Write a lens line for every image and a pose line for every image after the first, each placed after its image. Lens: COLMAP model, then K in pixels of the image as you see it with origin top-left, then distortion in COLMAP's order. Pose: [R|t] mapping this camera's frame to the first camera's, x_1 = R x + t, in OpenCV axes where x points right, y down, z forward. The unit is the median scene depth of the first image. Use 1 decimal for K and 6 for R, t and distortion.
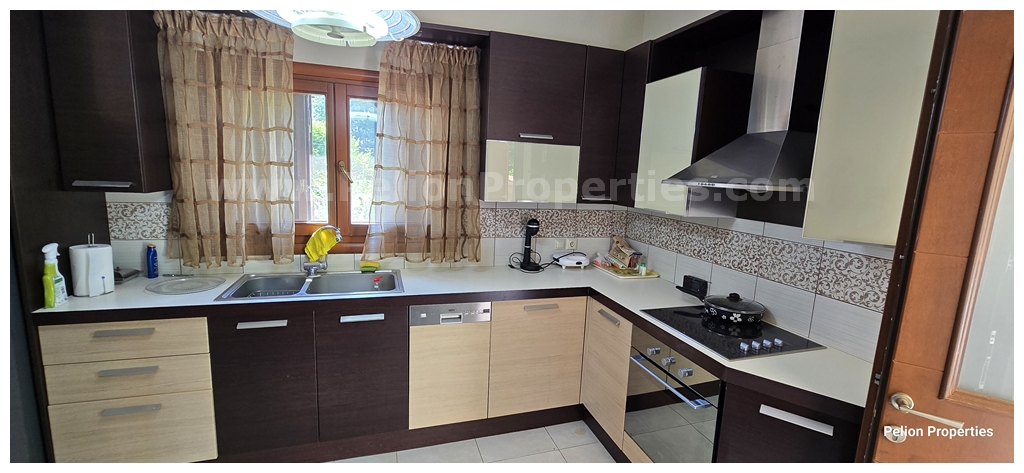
lens RADIAL K [[425.0, 0, 514.9], [0, 425.0, 238.6], [0, 0, 1]] dist [-0.002757, 0.000936]
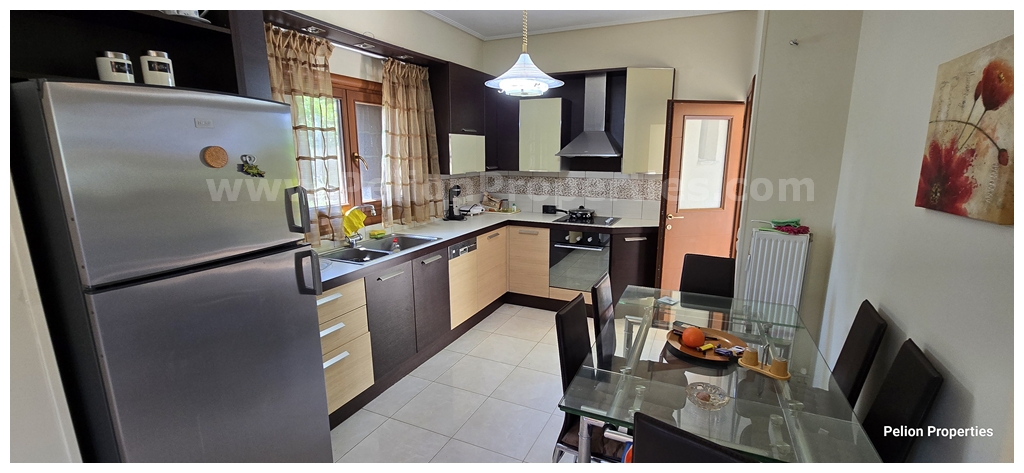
lens RADIAL K [[425.0, 0, 517.2], [0, 425.0, 239.0], [0, 0, 1]] dist [-0.002757, 0.000936]
pose [[0.680297, -0.195829, 0.706291, -1.024021], [0.145361, 0.980552, 0.131861, -0.030436], [-0.718377, 0.012963, 0.695533, -0.208518]]
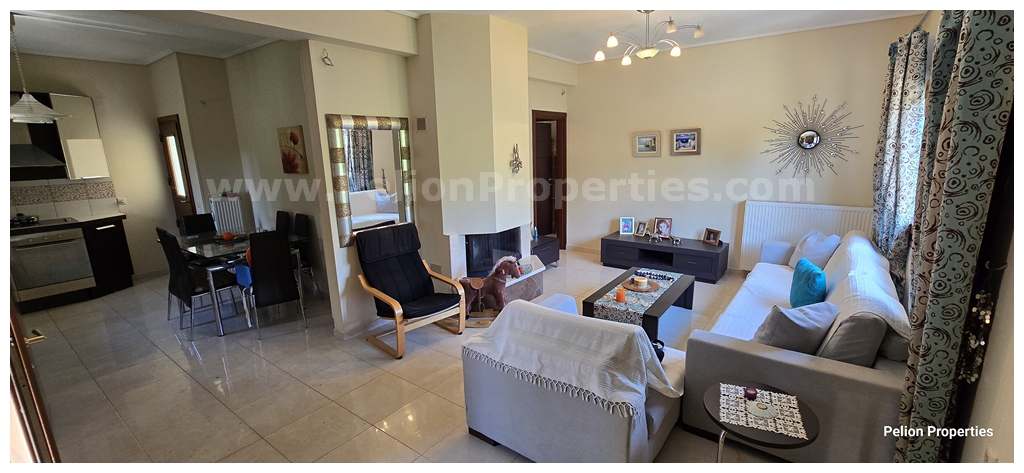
lens RADIAL K [[425.0, 0, 512.8], [0, 425.0, 237.0], [0, 0, 1]] dist [-0.002757, 0.000936]
pose [[-0.567988, -0.211144, 0.795492, -2.357941], [0.123277, 0.933804, 0.335877, -0.158357], [-0.813752, 0.288840, -0.504360, 0.013688]]
